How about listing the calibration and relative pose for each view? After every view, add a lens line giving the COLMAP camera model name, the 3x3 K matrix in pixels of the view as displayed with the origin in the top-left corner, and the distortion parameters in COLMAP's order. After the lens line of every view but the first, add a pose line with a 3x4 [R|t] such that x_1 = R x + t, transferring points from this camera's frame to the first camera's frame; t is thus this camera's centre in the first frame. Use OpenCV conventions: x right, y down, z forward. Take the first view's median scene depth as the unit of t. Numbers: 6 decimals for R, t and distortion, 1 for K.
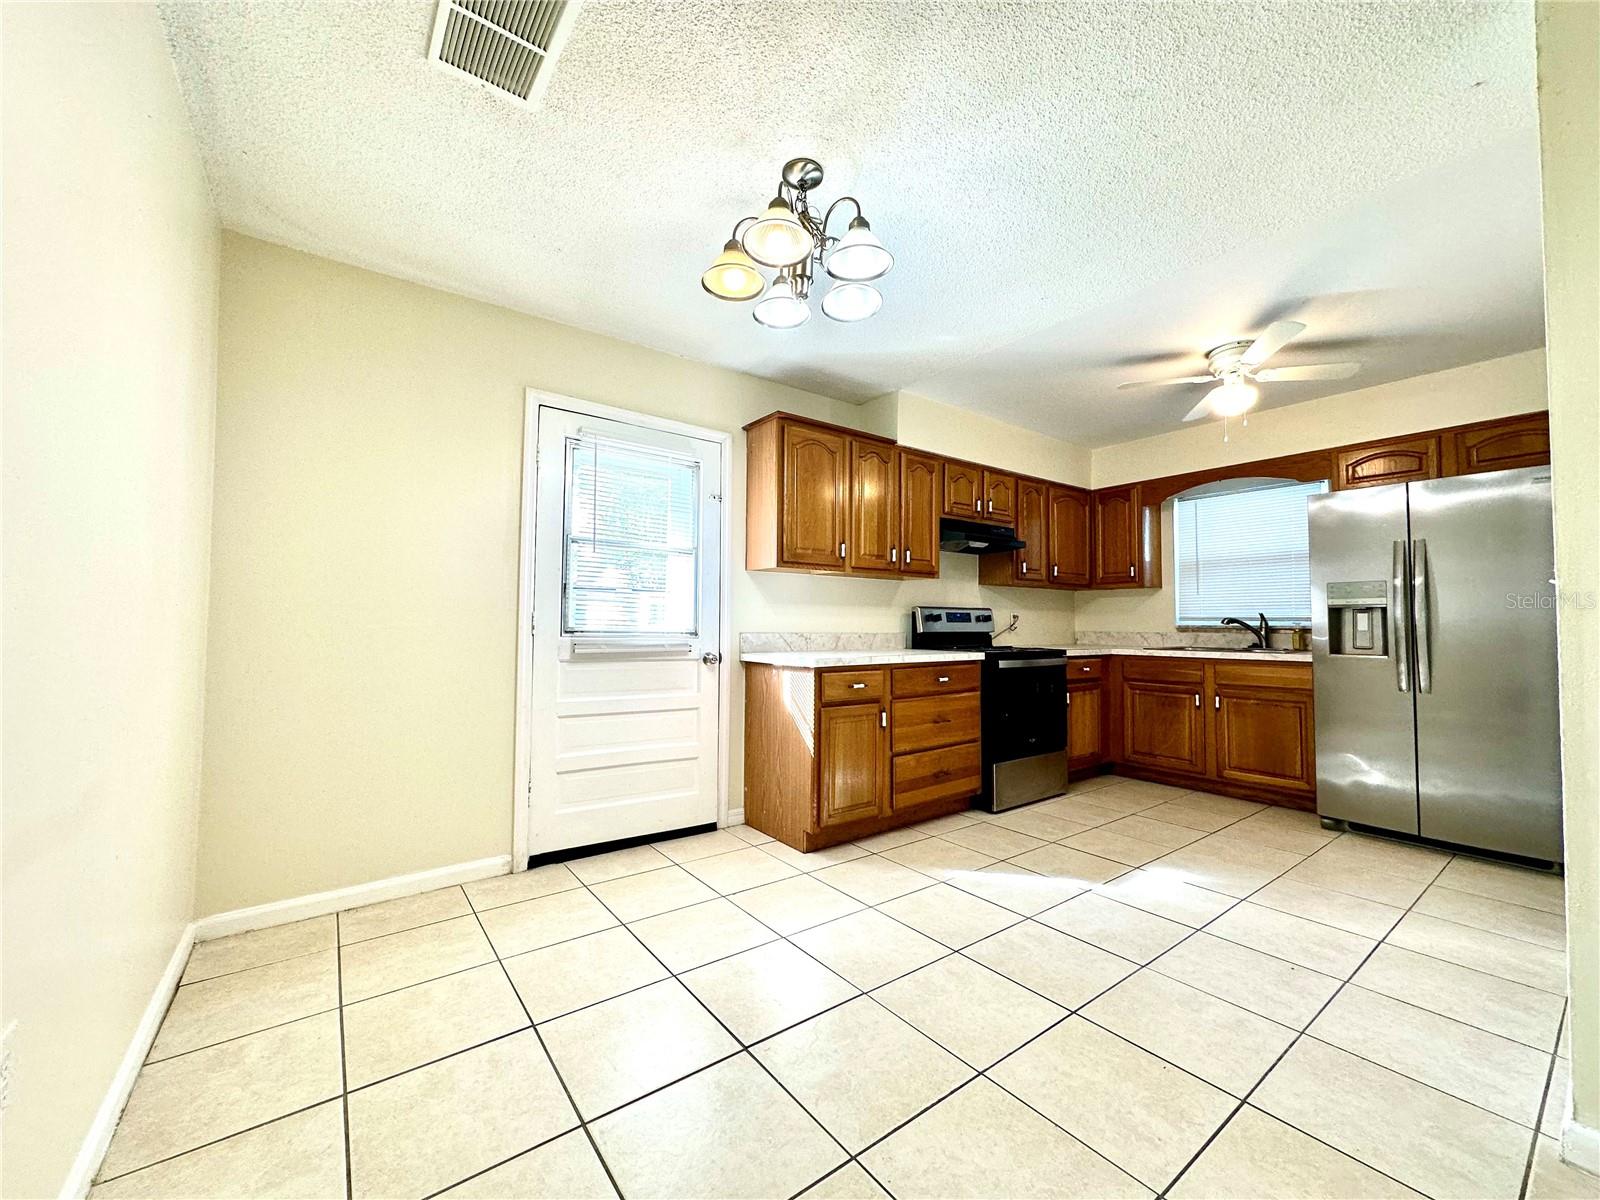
lens RADIAL K [[637.3, 0, 797.7], [0, 637.3, 599.3], [0, 0, 1]] dist [-0.002775, 0.000581]
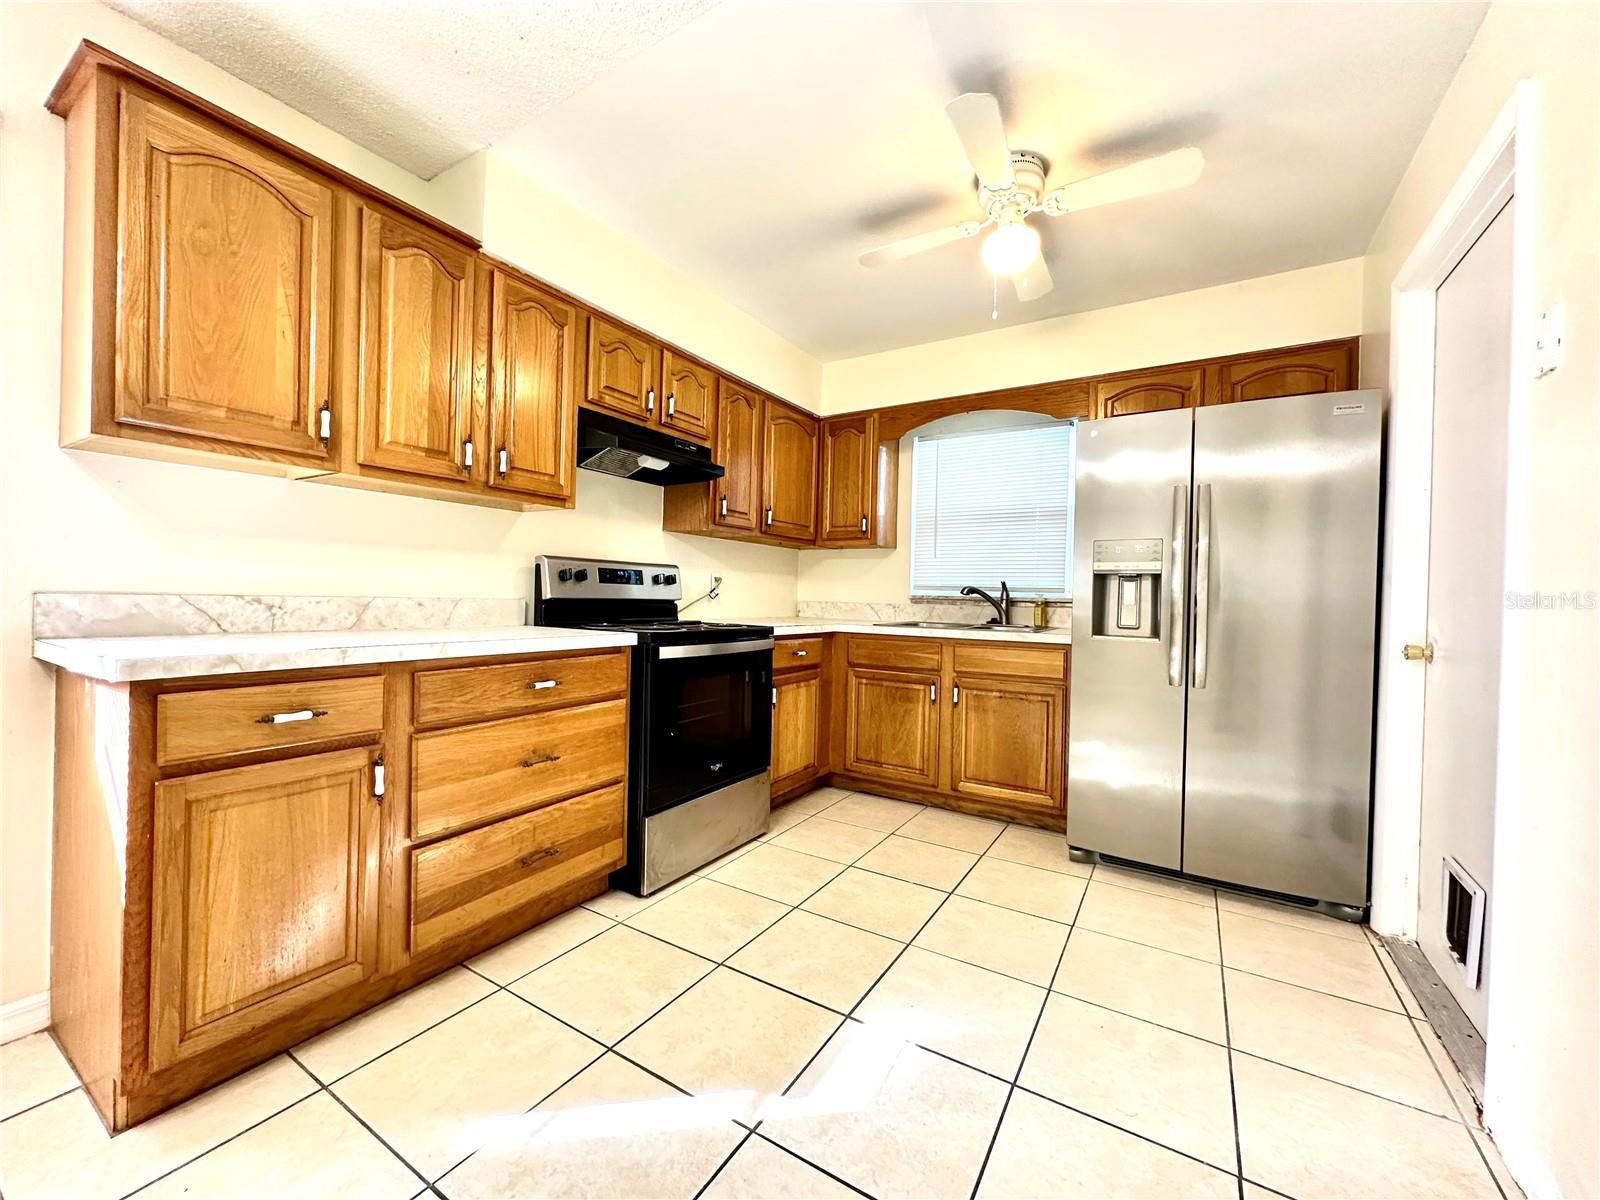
lens RADIAL K [[637.3, 0, 797.7], [0, 637.3, 599.3], [0, 0, 1]] dist [-0.002775, 0.000581]
pose [[0.929679, 0.014861, 0.368071, 0.191895], [-0.032946, 0.998536, 0.042898, 0.018819], [-0.366895, -0.052008, 0.928808, 0.351768]]
